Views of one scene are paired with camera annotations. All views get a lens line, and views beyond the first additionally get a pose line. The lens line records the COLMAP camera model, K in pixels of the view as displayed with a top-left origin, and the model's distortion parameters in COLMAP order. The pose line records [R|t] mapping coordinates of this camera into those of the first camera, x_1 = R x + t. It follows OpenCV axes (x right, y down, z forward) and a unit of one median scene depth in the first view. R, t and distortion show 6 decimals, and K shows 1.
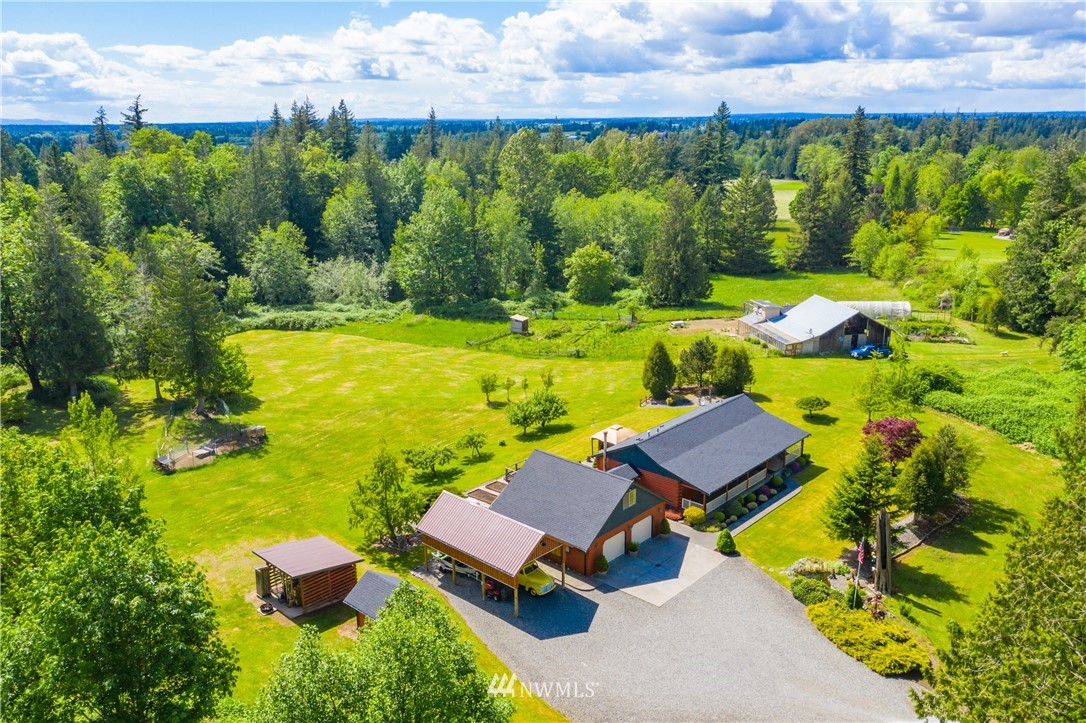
lens RADIAL K [[848.8, 0, 520.5], [0, 848.8, 368.5], [0, 0, 1]] dist [-0.007897, -0.002410]
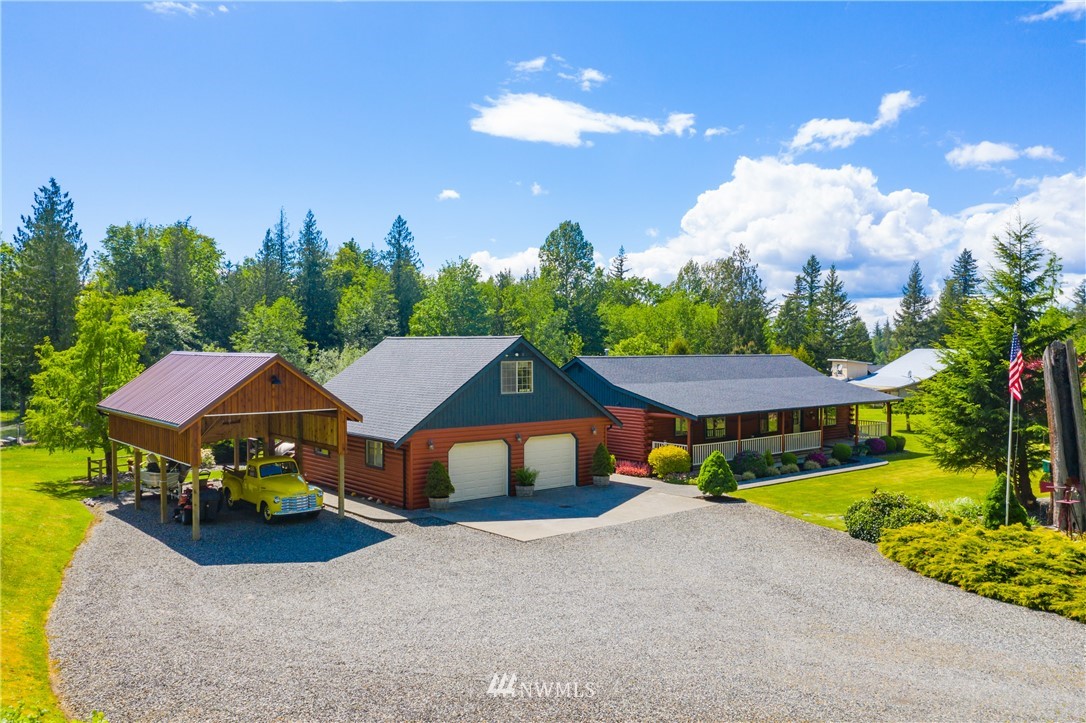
lens RADIAL K [[848.8, 0, 520.5], [0, 848.8, 368.5], [0, 0, 1]] dist [-0.007897, -0.002410]
pose [[0.992476, 0.015881, -0.121401, 0.183417], [-0.046186, 0.966858, -0.251103, 0.263659], [0.113390, 0.254821, 0.960317, 0.488788]]
